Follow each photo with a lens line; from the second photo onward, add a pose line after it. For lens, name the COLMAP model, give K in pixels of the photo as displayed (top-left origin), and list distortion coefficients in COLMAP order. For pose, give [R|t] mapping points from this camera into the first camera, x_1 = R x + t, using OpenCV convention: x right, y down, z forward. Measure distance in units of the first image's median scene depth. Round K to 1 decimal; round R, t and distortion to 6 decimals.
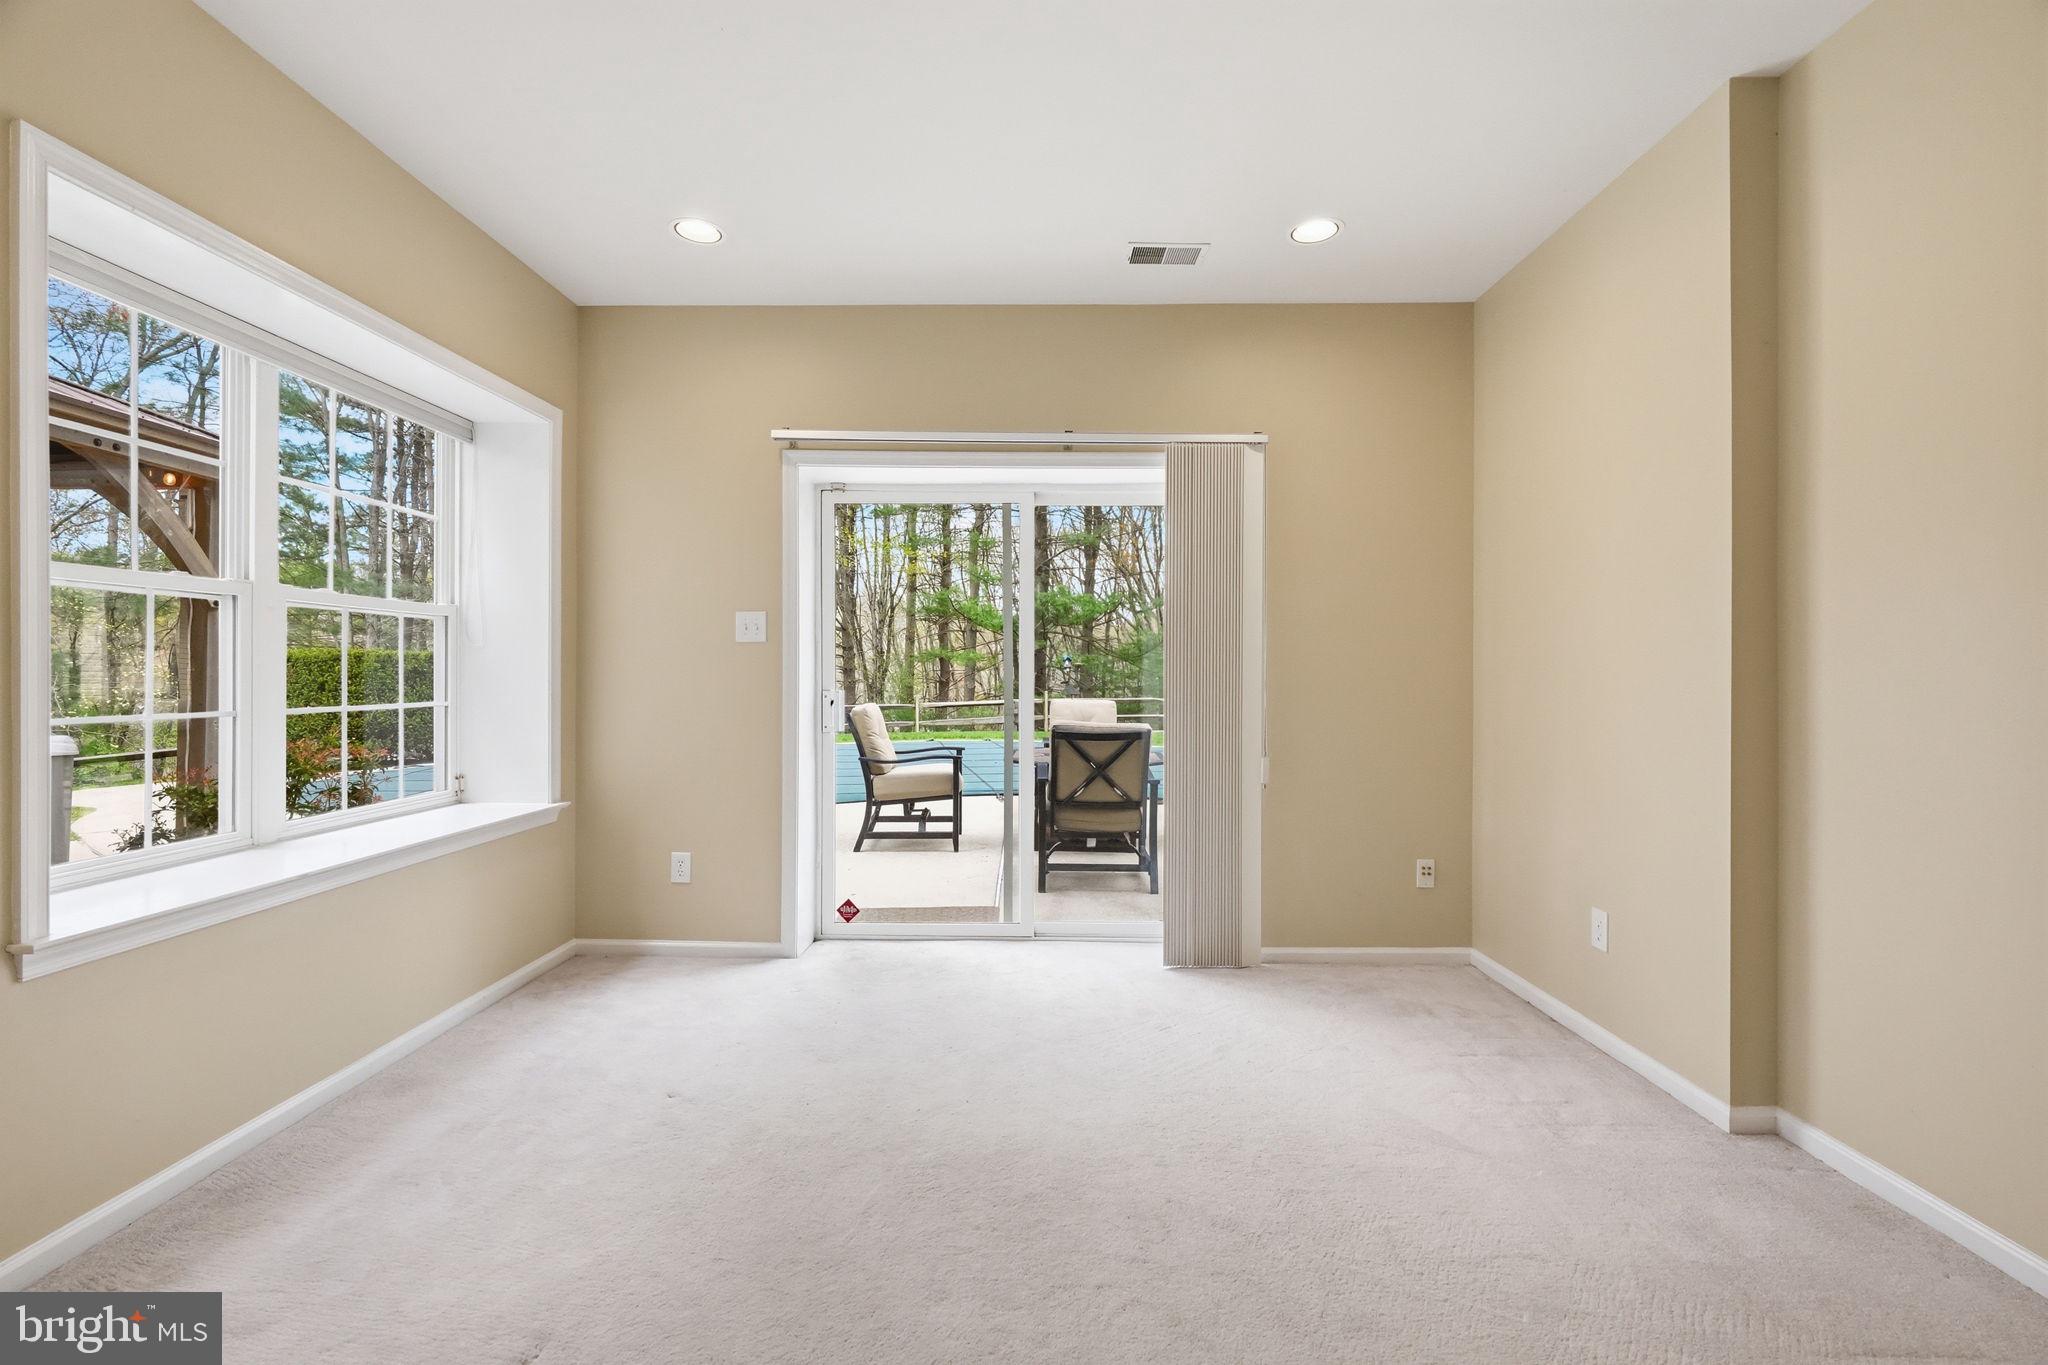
lens RADIAL K [[919.3, 0, 1023.5], [0, 919.3, 676.5], [0, 0, 1]] dist [-0.002368, -0.000596]
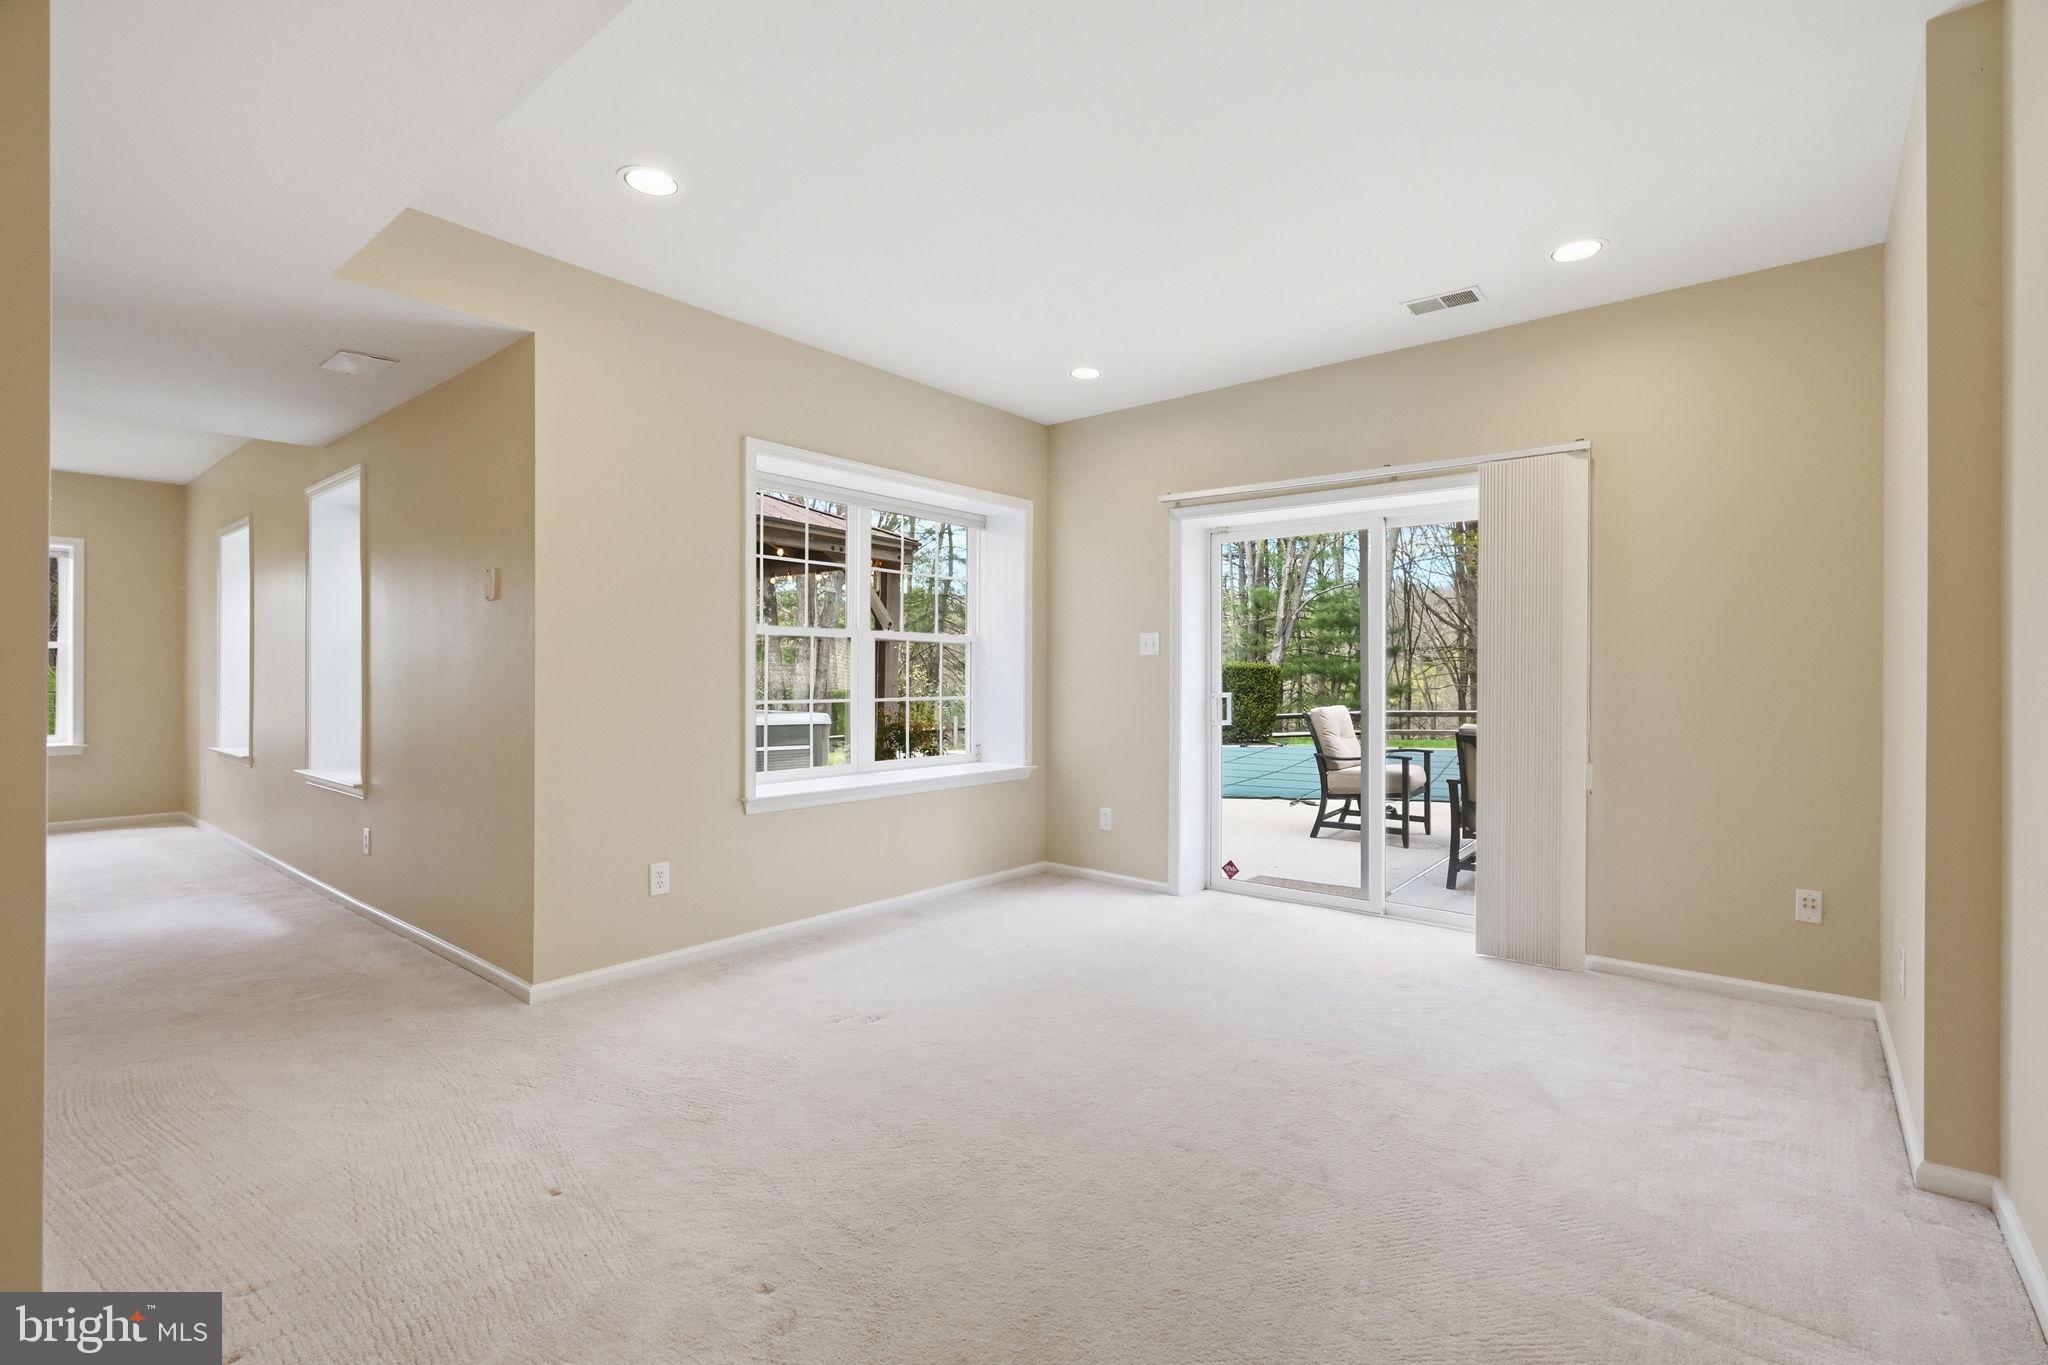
lens RADIAL K [[919.3, 0, 1023.5], [0, 919.3, 676.5], [0, 0, 1]] dist [-0.002368, -0.000596]
pose [[0.780867, -0.000009, -0.624697, 0.408729], [-0.003175, 0.999987, -0.003983, -0.000618], [0.624689, 0.005094, 0.780857, -0.165187]]
